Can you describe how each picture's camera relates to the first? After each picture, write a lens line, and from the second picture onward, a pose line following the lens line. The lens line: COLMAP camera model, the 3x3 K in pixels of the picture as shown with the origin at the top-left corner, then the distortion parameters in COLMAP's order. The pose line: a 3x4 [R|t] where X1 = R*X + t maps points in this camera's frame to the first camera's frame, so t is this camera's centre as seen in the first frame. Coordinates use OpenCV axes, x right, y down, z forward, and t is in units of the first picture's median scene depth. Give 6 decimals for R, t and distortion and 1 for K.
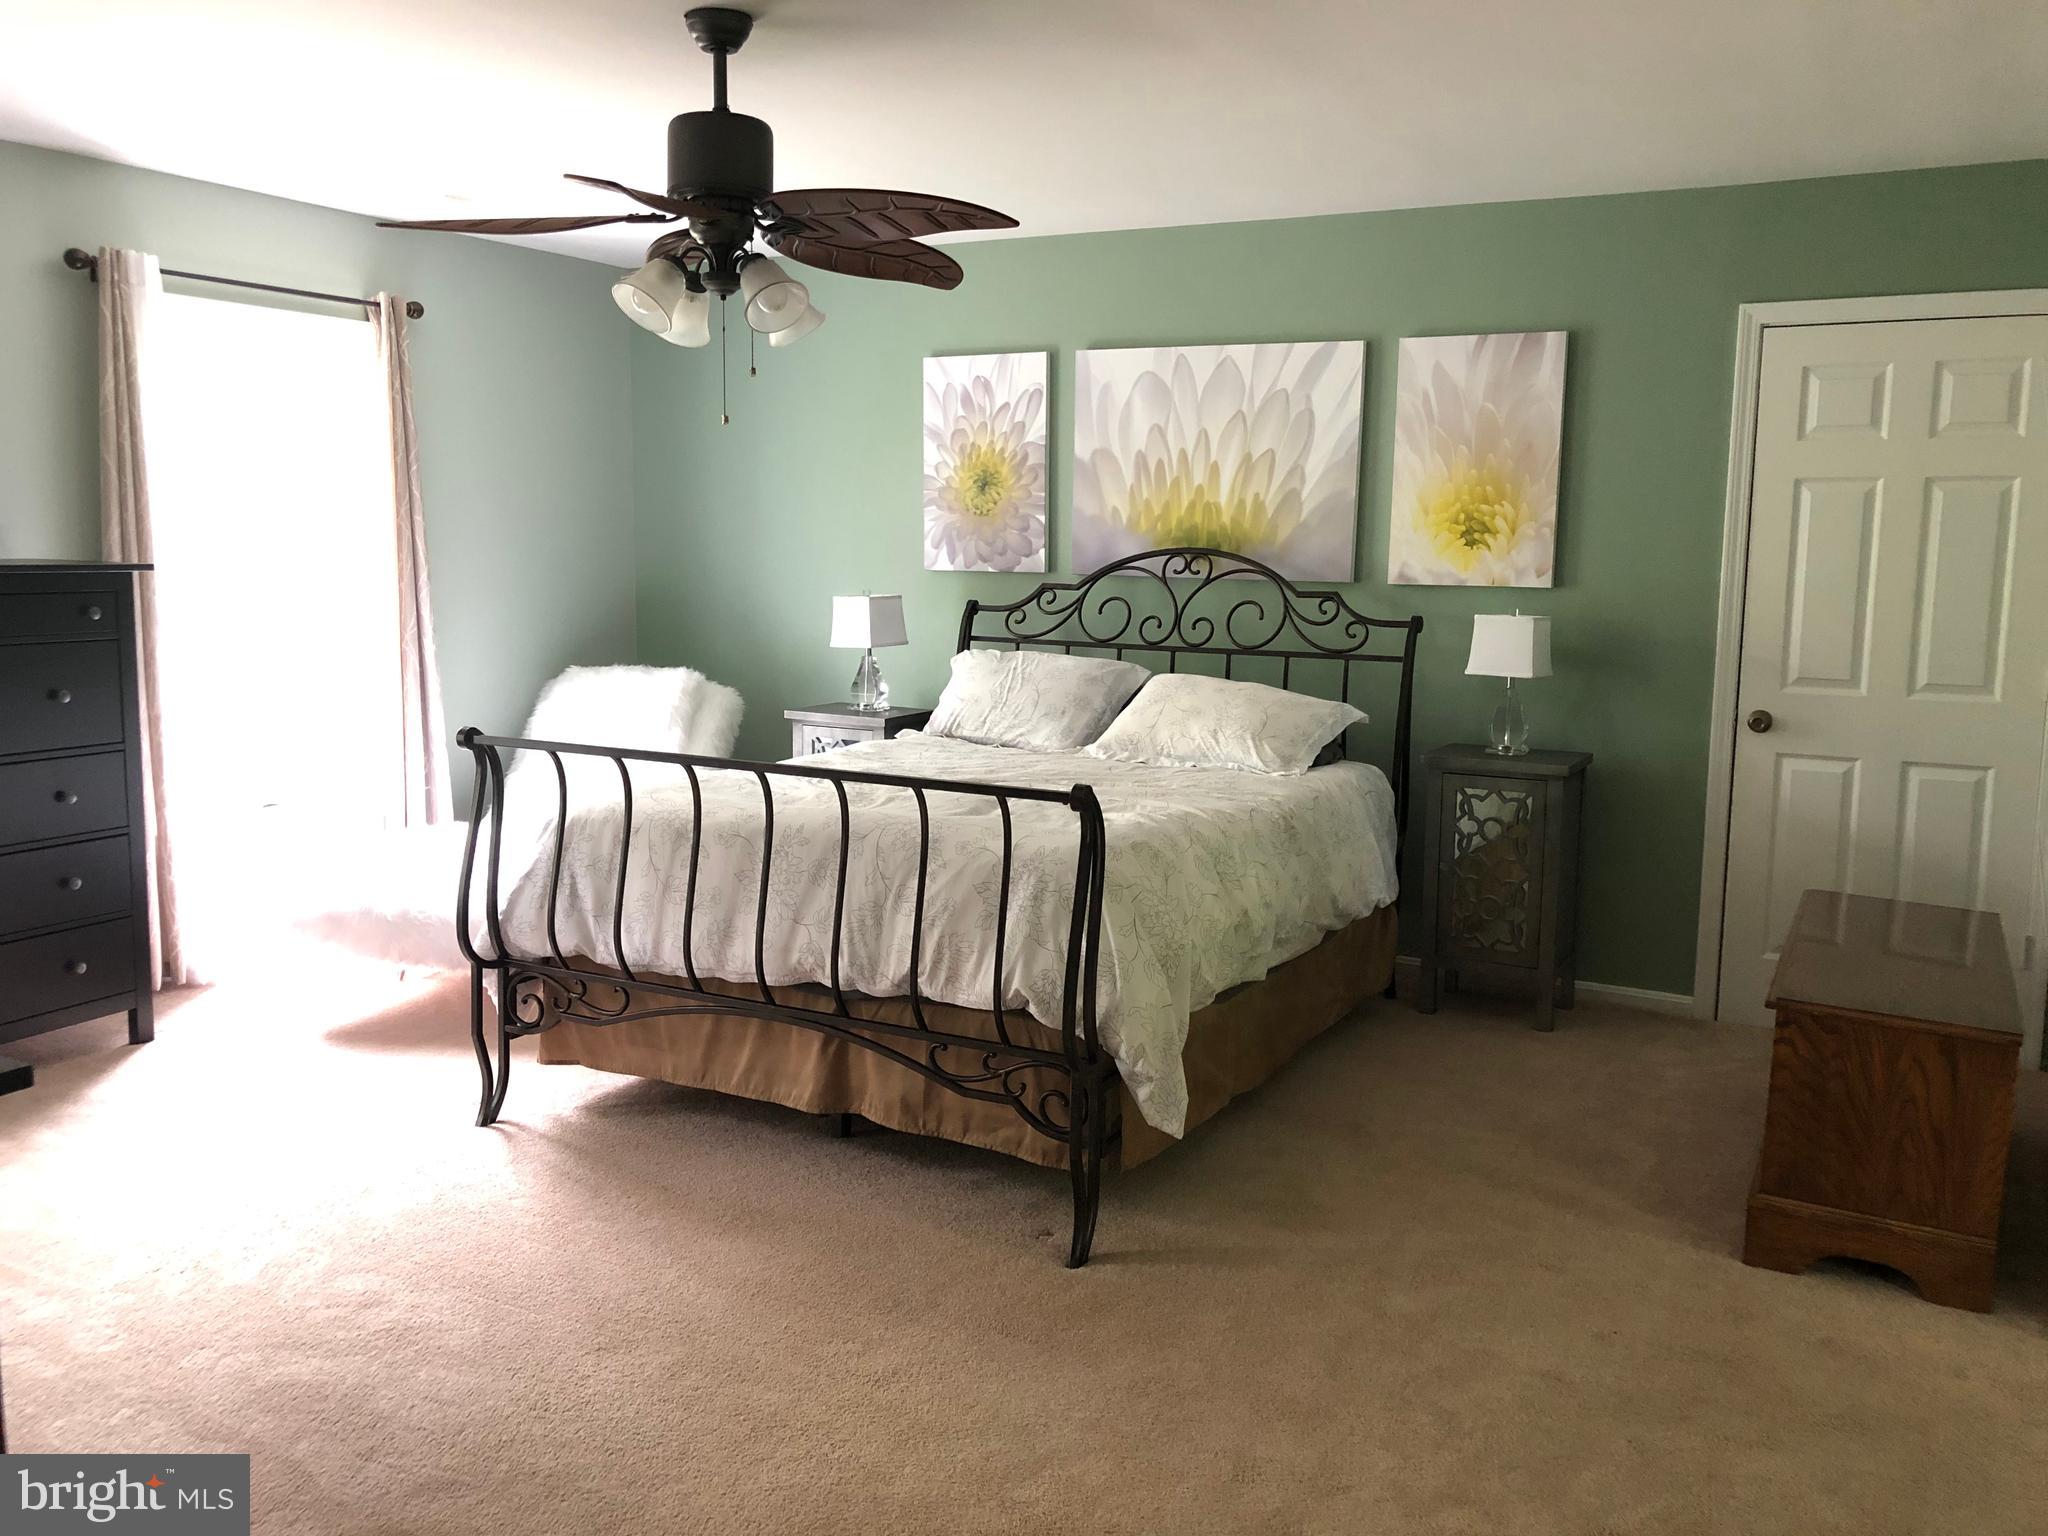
lens RADIAL K [[1662.4, 0, 1007.8], [0, 1662.4, 775.3], [0, 0, 1]] dist [-0.007194, -0.056553]
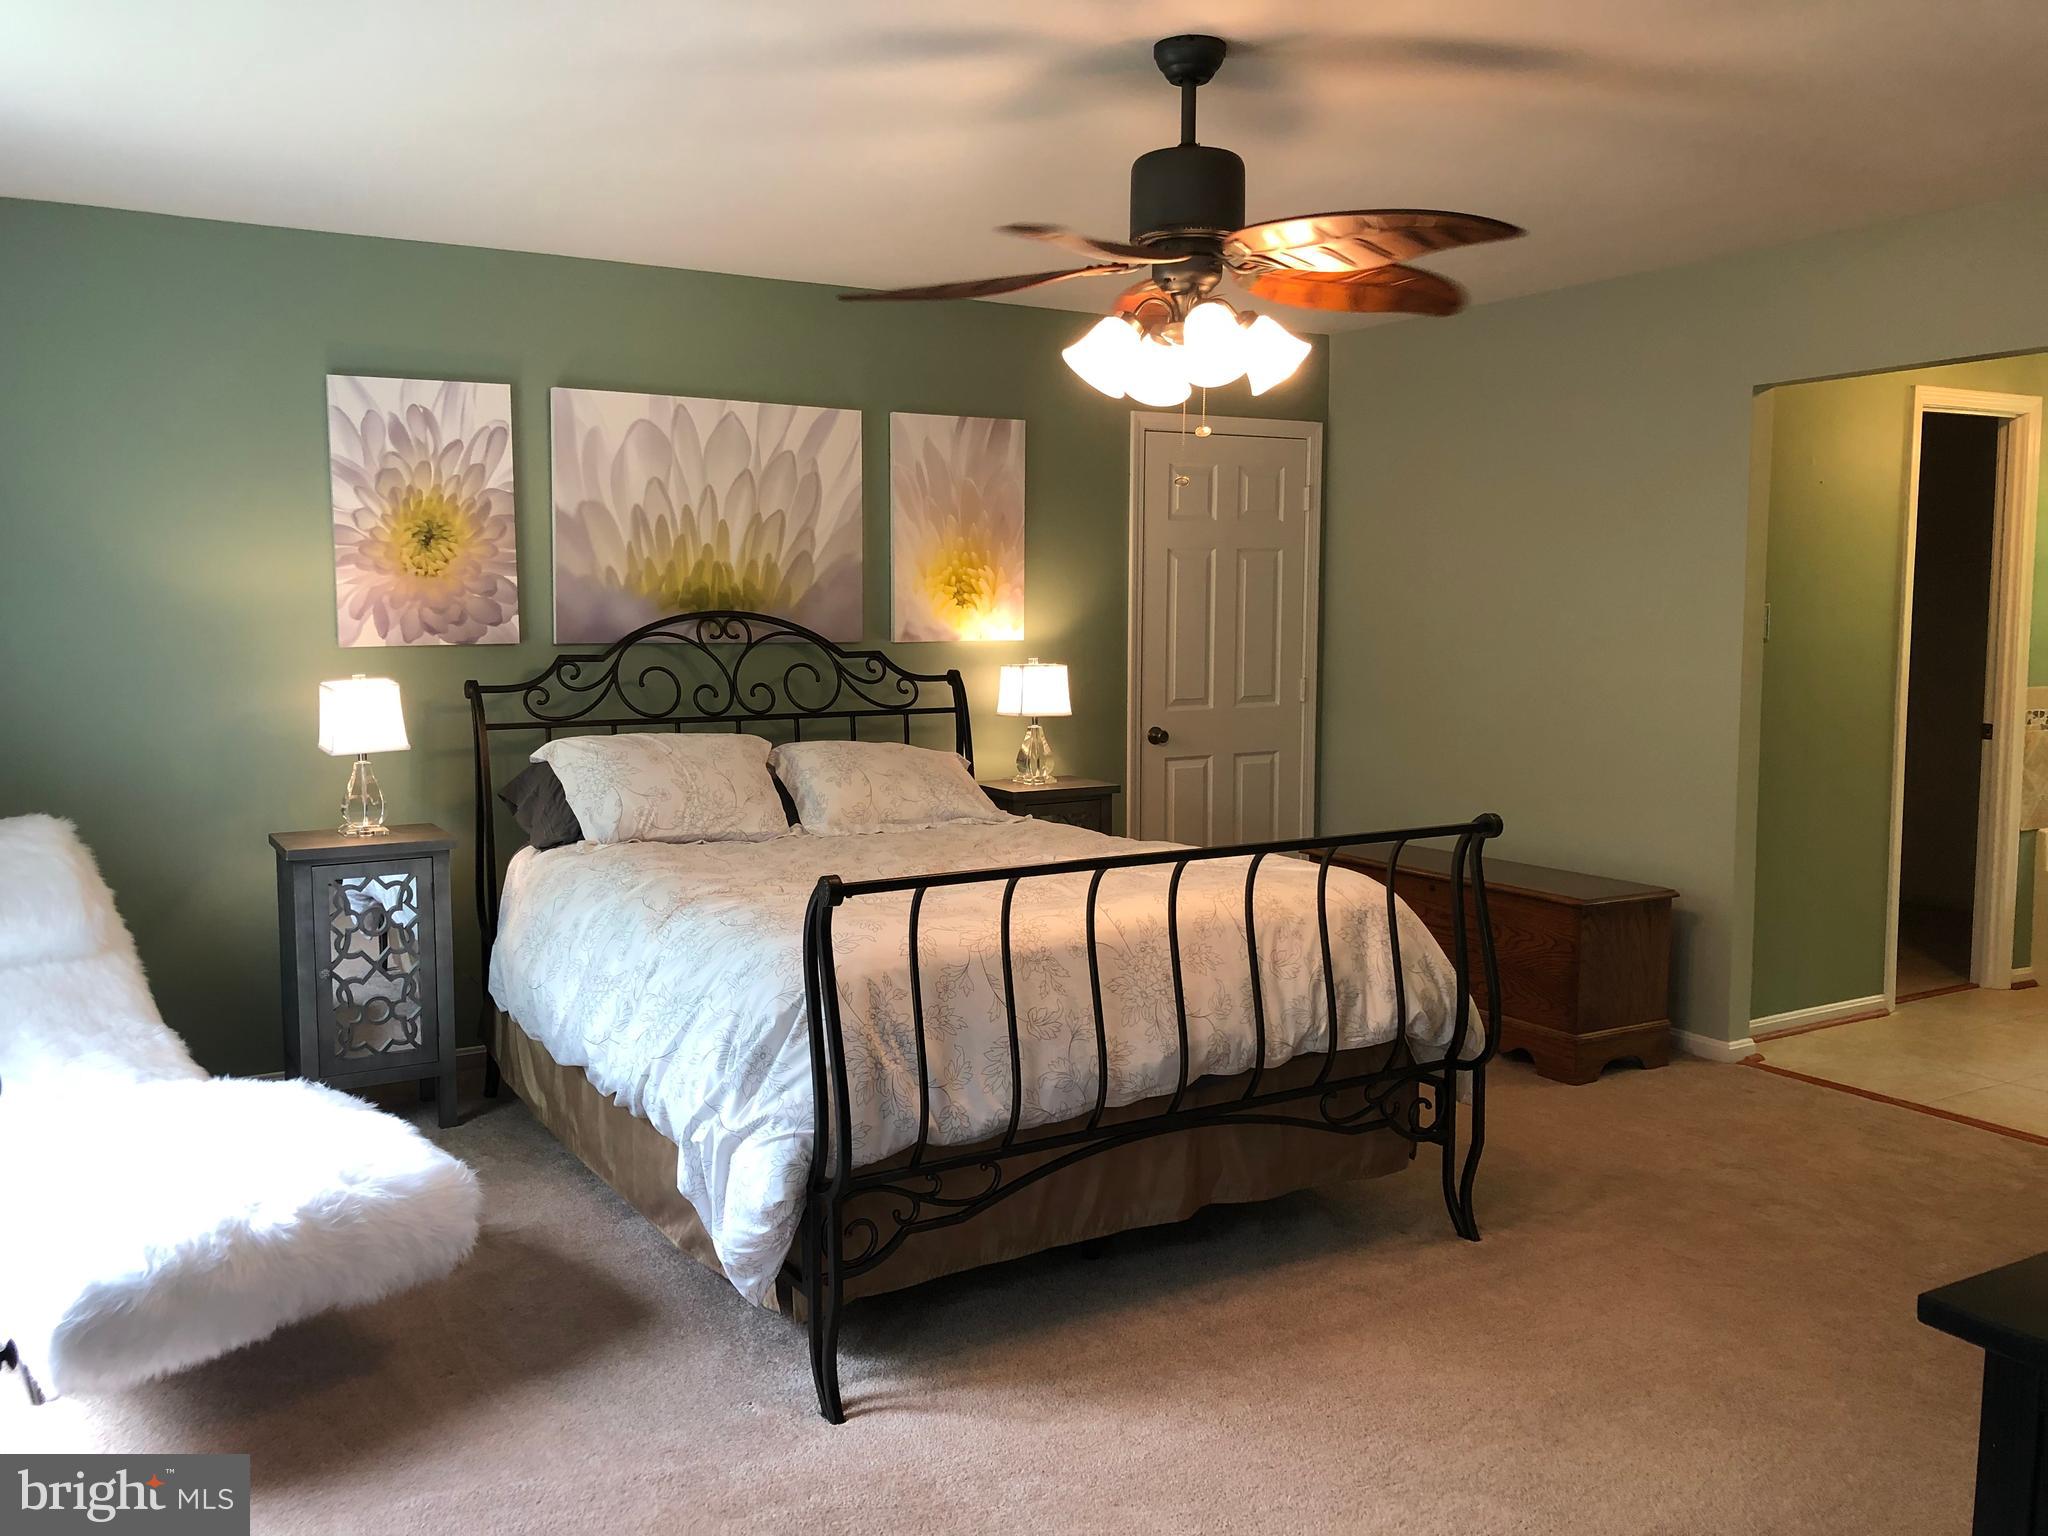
lens RADIAL K [[1662.4, 0, 1016.2], [0, 1662.4, 769.3], [0, 0, 1]] dist [-0.007194, -0.056553]
pose [[0.502900, -0.102925, 0.858195, -0.618836], [0.125557, 0.991052, 0.045282, -0.068546], [-0.855177, 0.084980, 0.511323, 0.376033]]
